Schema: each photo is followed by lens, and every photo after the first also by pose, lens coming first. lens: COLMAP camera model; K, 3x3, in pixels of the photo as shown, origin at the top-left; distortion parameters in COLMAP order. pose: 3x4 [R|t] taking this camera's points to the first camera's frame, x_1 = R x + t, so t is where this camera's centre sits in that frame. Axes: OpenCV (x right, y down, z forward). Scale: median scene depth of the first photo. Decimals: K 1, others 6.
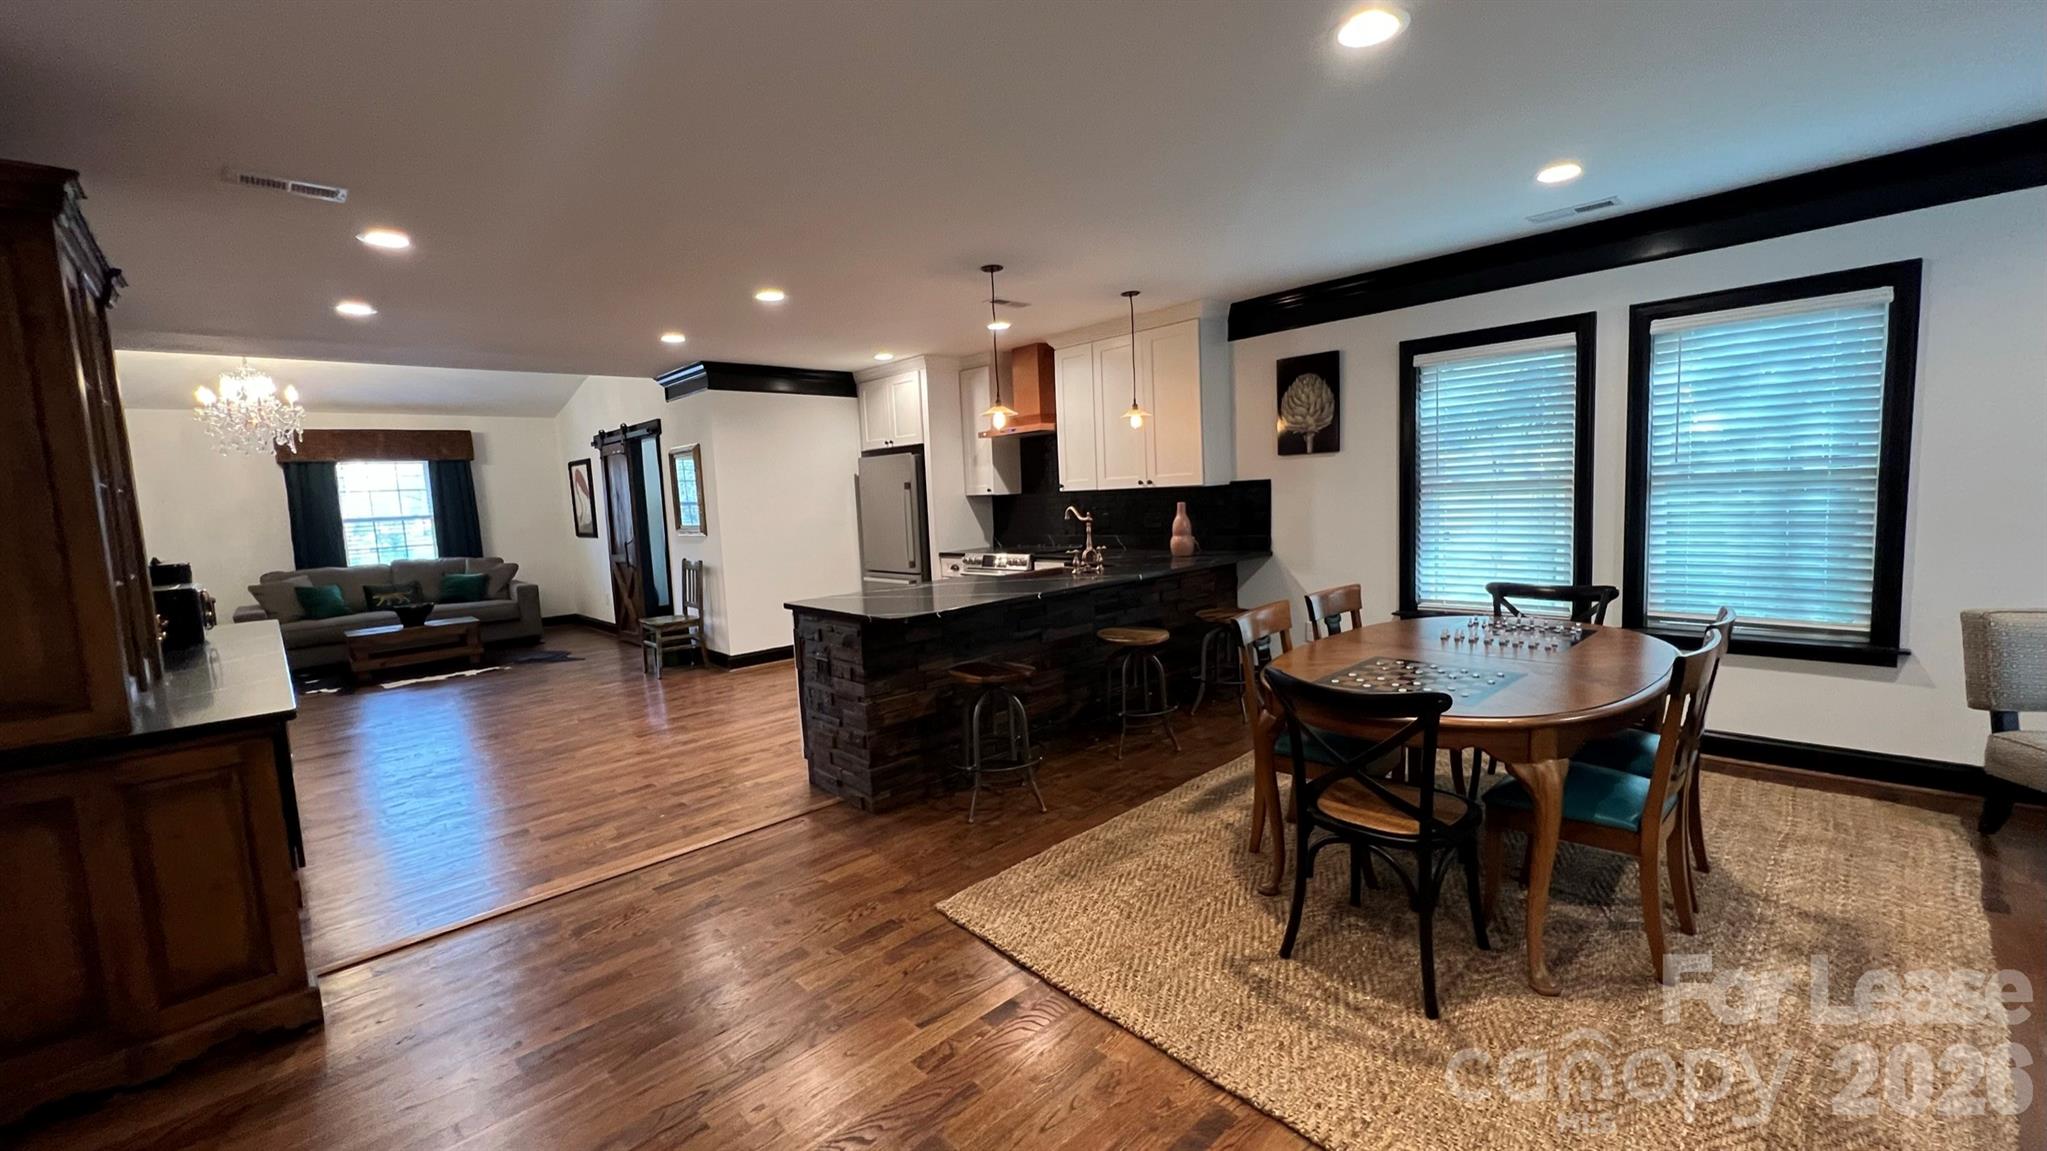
lens RADIAL K [[813.7, 0, 1020.1], [0, 813.7, 577.9], [0, 0, 1]] dist [0.000164, -0.000072]
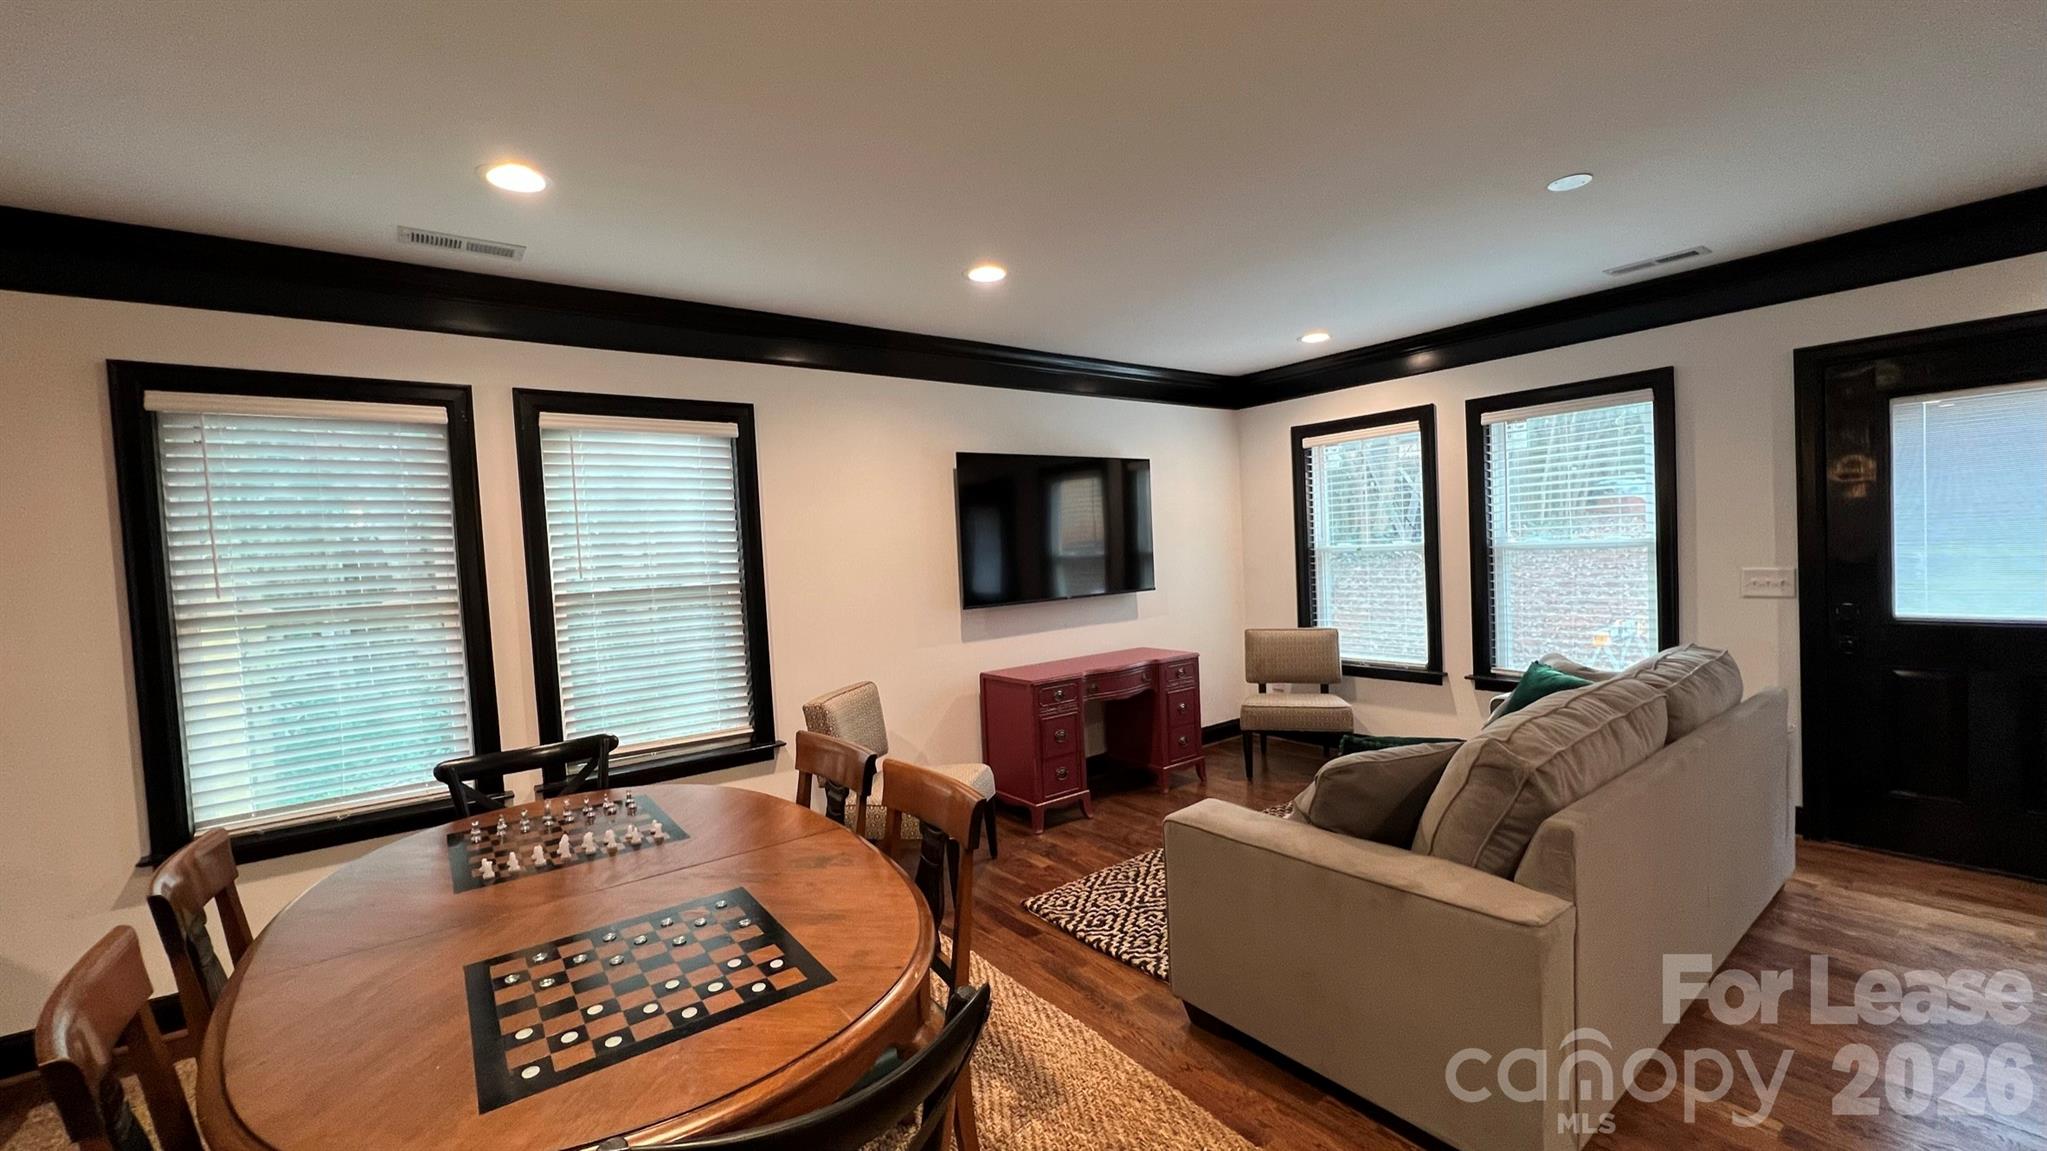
lens RADIAL K [[819.0, 0, 1023.5], [0, 819.0, 575.5], [0, 0, 1]] dist [-0.000347, -0.000106]
pose [[0.100097, 0.006203, 0.994958, -0.008412], [0.148978, 0.988614, -0.021152, -0.046801], [-0.983761, 0.150344, 0.098033, 0.367396]]
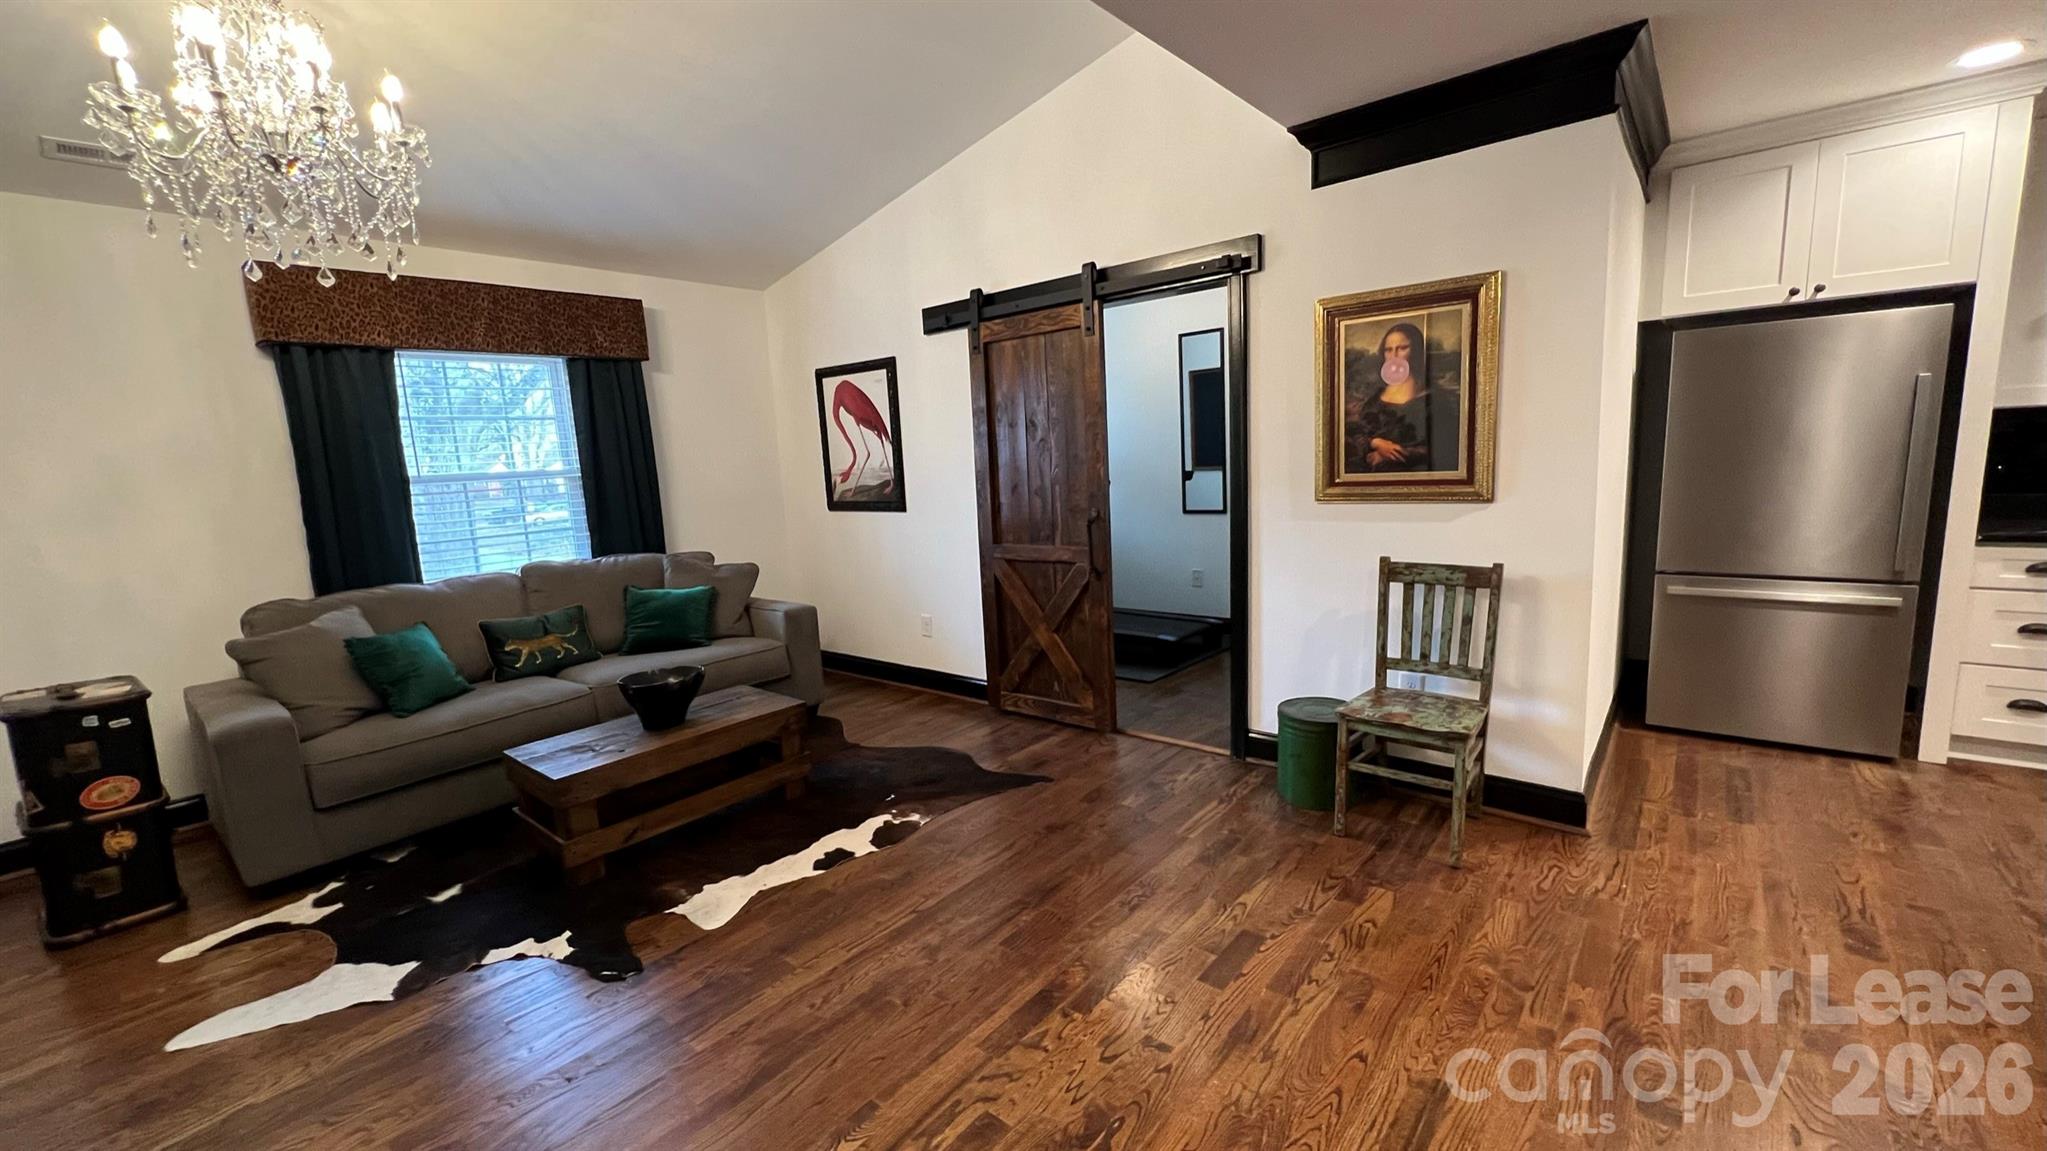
lens RADIAL K [[811.3, 0, 1028.6], [0, 811.3, 583.7], [0, 0, 1]] dist [0.001209, 0.000020]
pose [[0.992459, -0.024708, 0.120061, -0.995451], [0.019079, 0.998674, 0.047808, -0.051410], [-0.121083, -0.045157, 0.991615, 0.921028]]
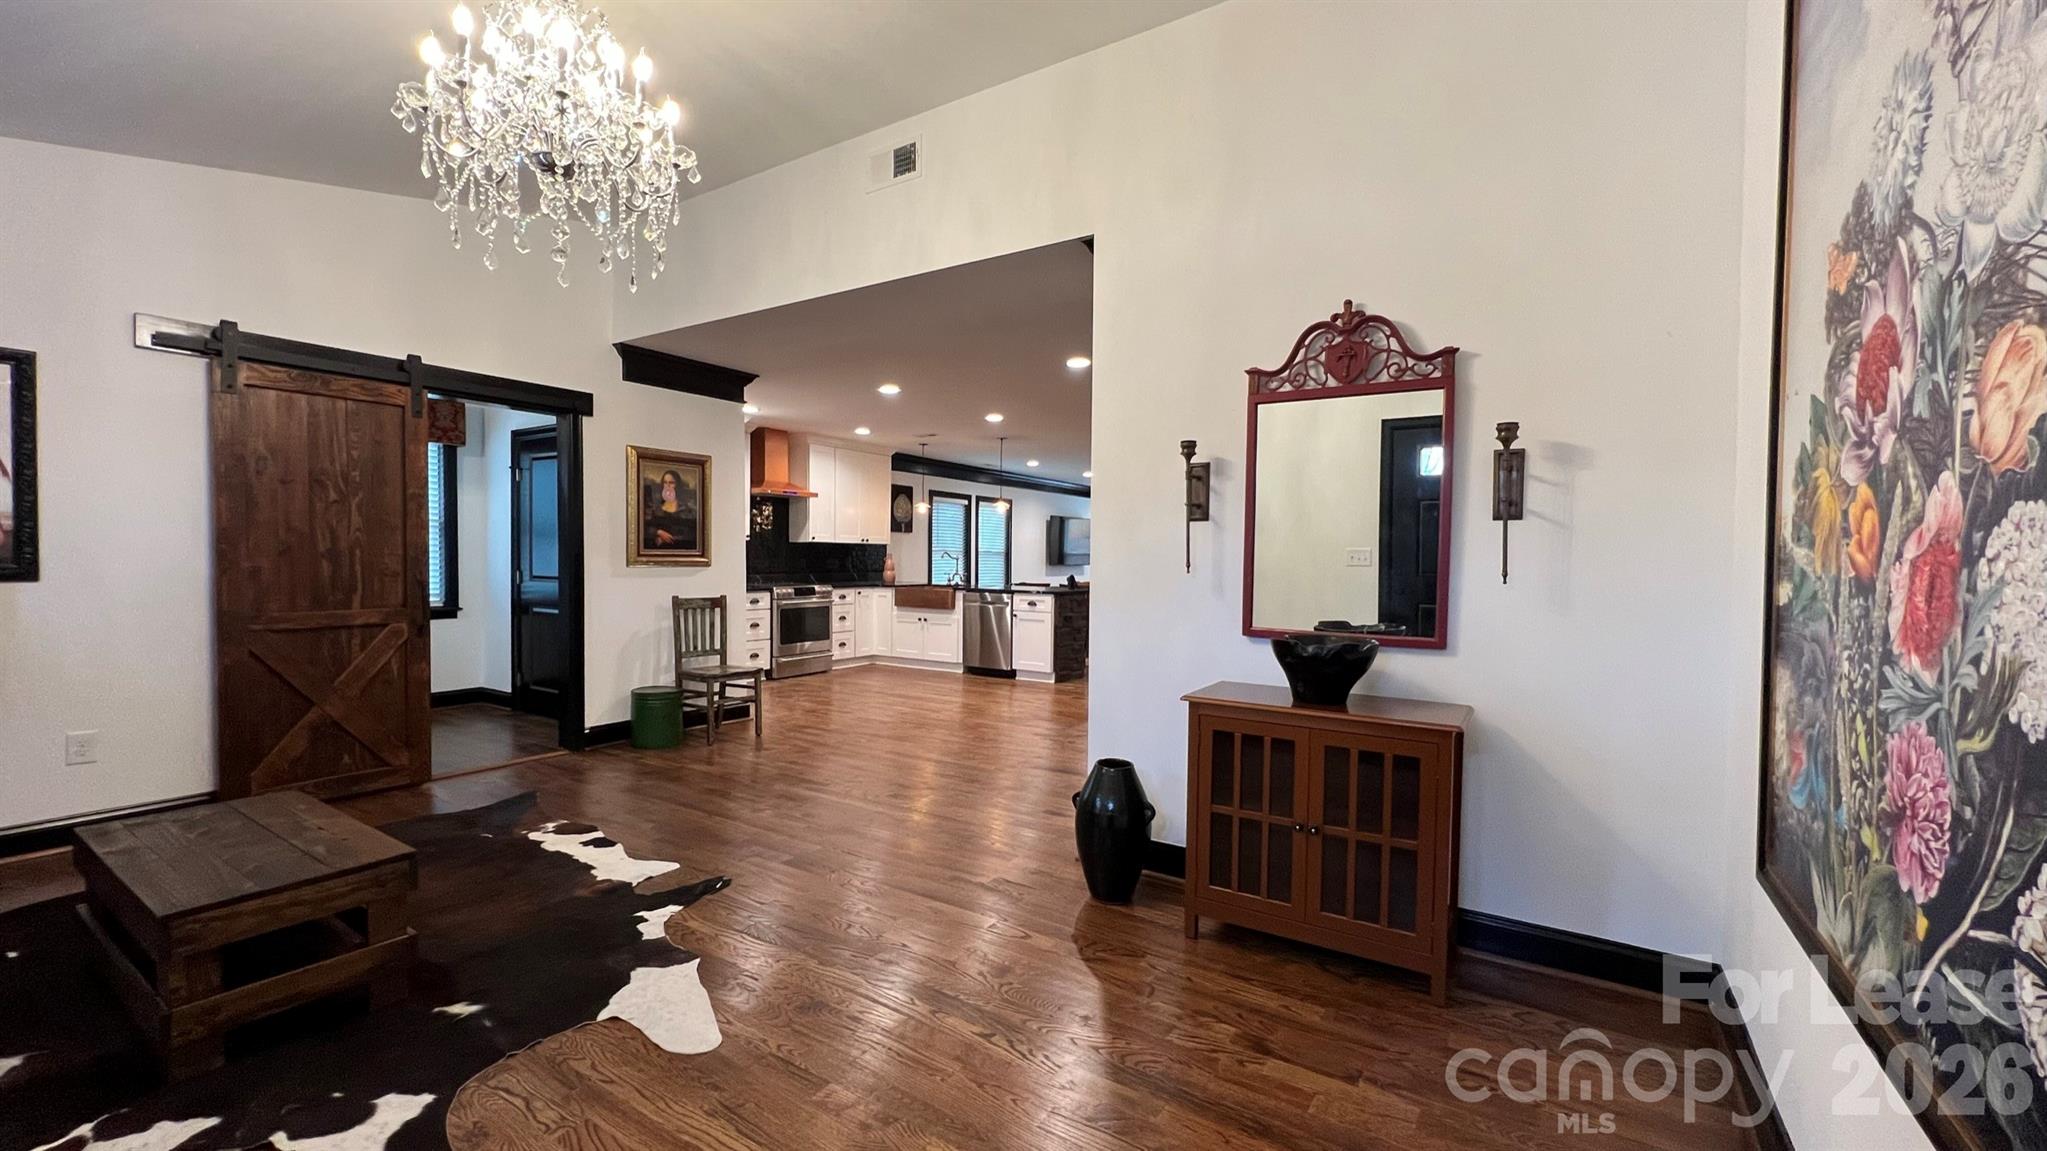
lens RADIAL K [[795.1, 0, 1023.5], [0, 795.1, 575.5], [0, 0, 1]] dist [0.000153, -0.000010]
pose [[-0.239430, 0.021331, 0.970679, -1.816202], [0.102619, 0.994715, 0.003454, -0.019705], [-0.965475, 0.100437, -0.240354, 1.300766]]
